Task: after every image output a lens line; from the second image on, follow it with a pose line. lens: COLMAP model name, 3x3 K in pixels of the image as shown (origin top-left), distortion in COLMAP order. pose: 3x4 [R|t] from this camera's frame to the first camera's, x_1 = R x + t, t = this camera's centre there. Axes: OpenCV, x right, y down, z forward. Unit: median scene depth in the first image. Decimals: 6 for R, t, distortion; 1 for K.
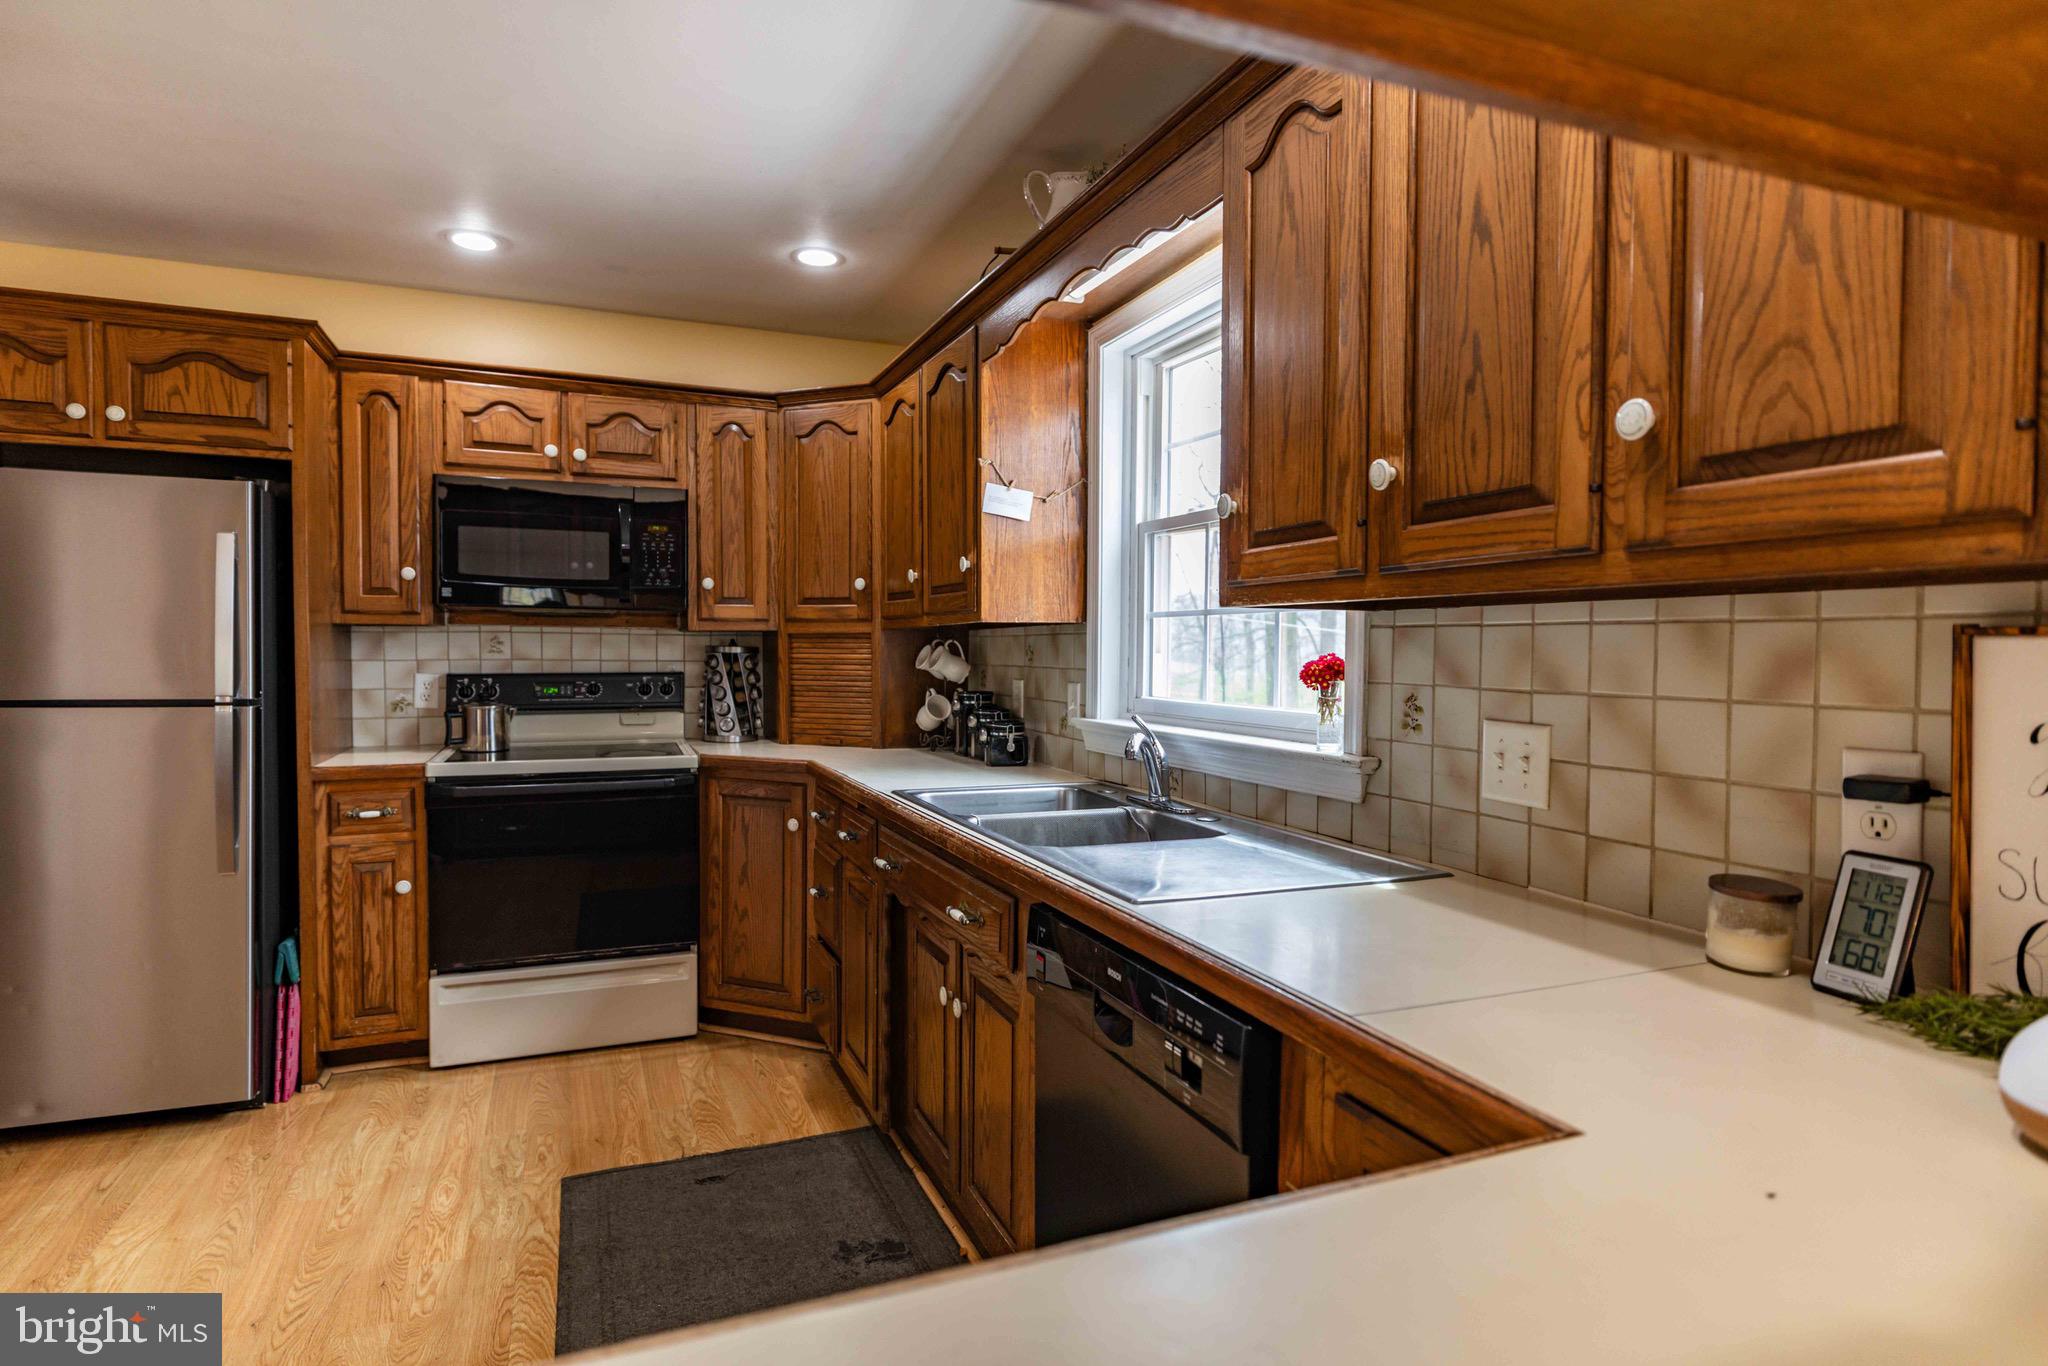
lens RADIAL K [[1099.1, 0, 1020.7], [0, 1099.1, 674.5], [0, 0, 1]] dist [0.004499, -0.000465]
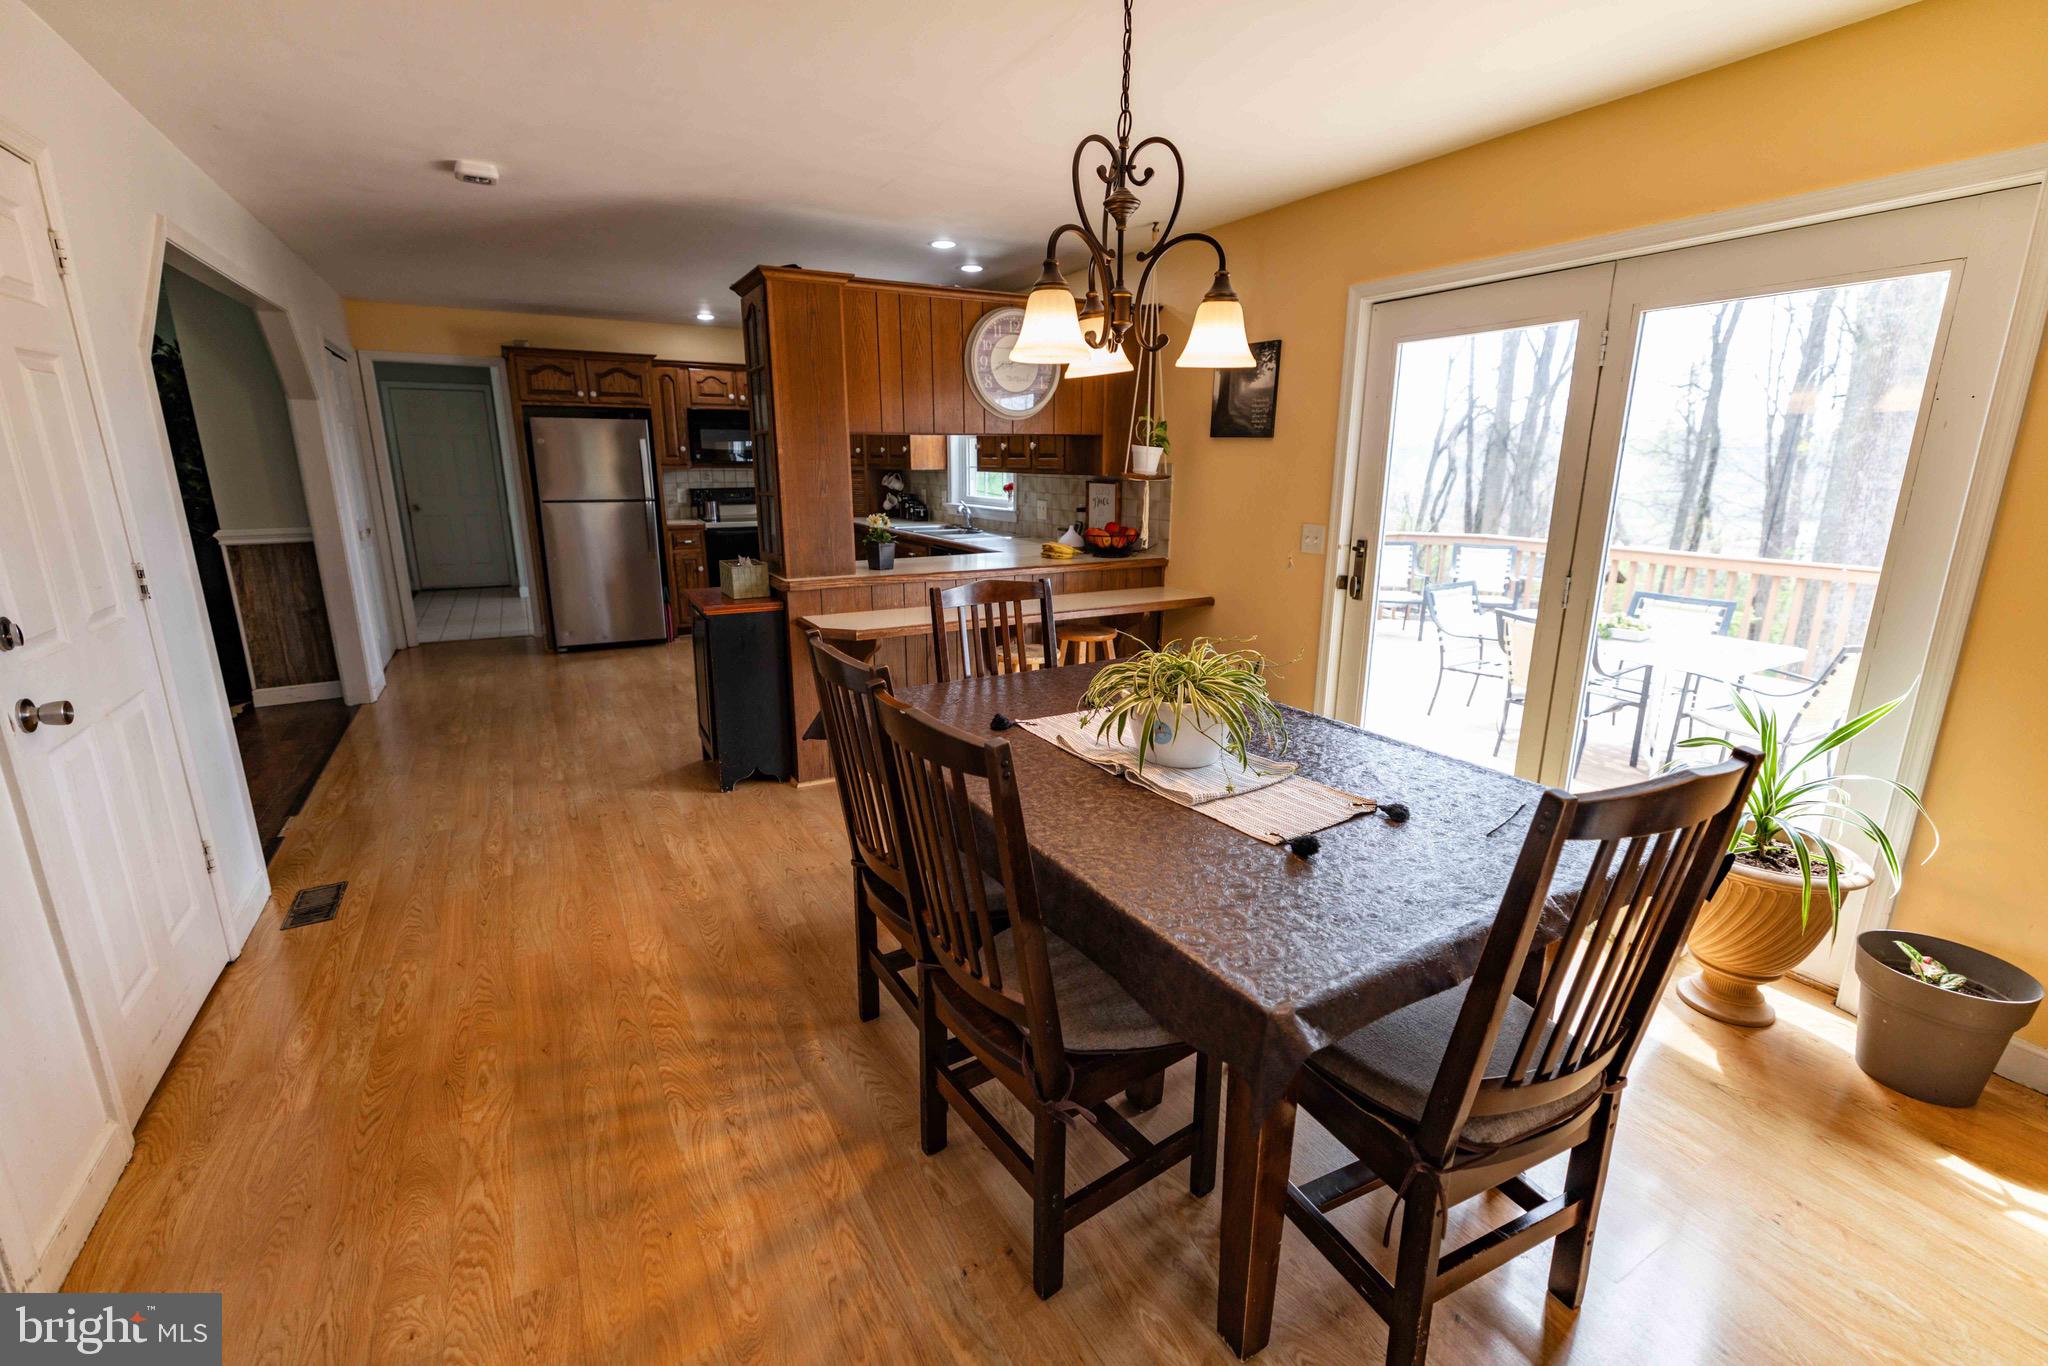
lens RADIAL K [[883.8, 0, 1025.1], [0, 883.8, 683.6], [0, 0, 1]] dist [0.003848, -0.001027]
pose [[0.992467, -0.034950, 0.117418, -0.030363], [0.007506, 0.973989, 0.226469, -0.023288], [-0.122279, -0.223882, 0.966915, -1.404060]]
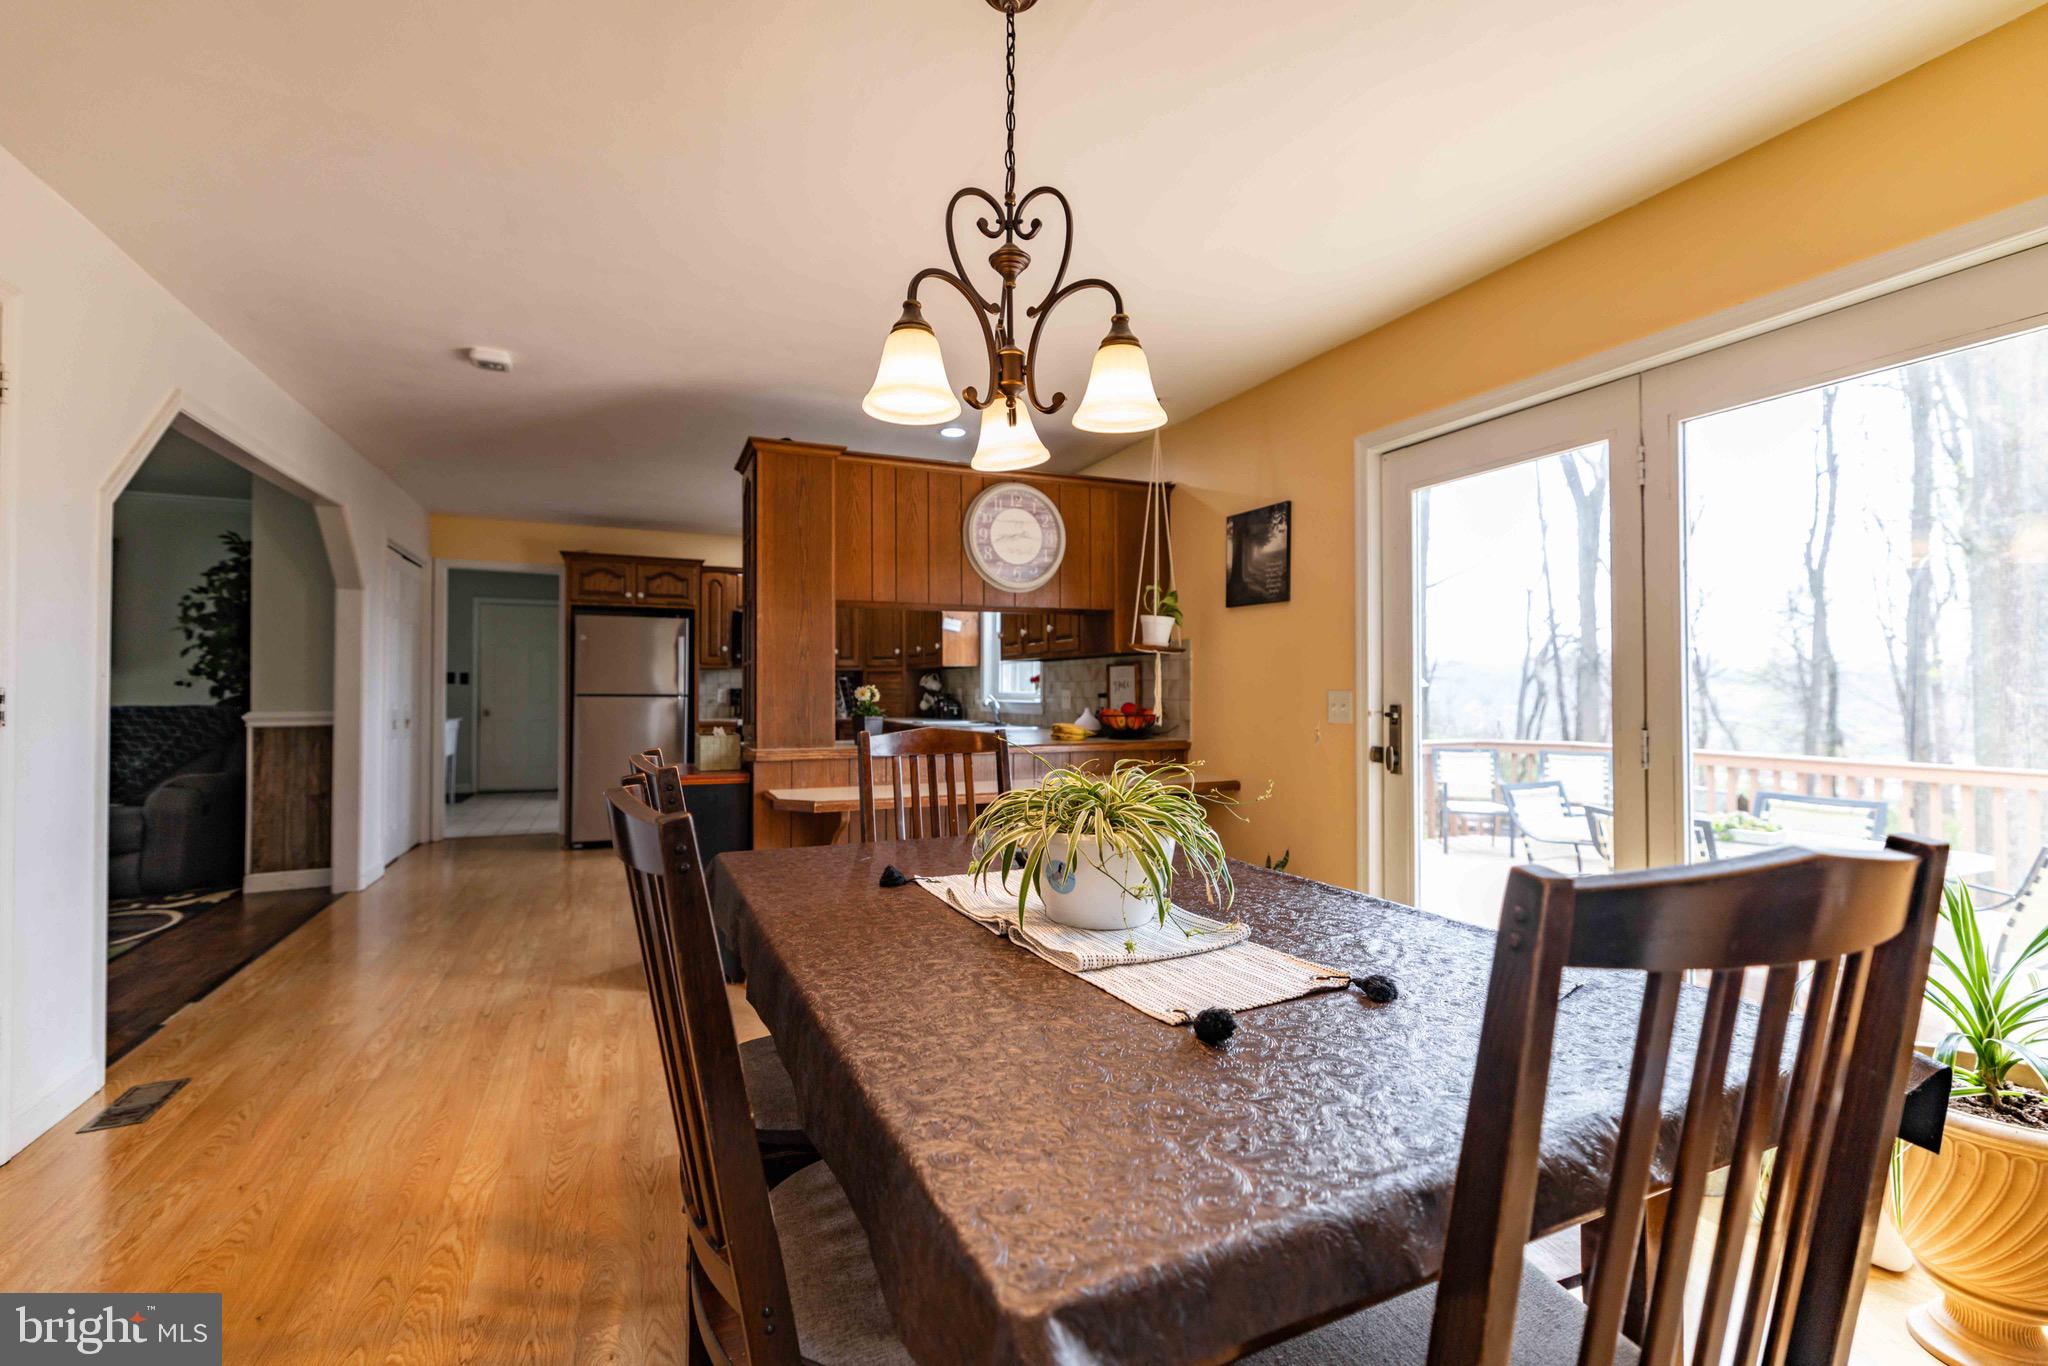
lens RADIAL K [[883.8, 0, 1023.7], [0, 883.8, 679.4], [0, 0, 1]] dist [0.003848, -0.001027]
pose [[0.999616, -0.005849, 0.027075, 0.109334], [0.006798, 0.999361, -0.035080, 0.067784], [-0.026853, 0.035251, 0.999018, -1.282746]]
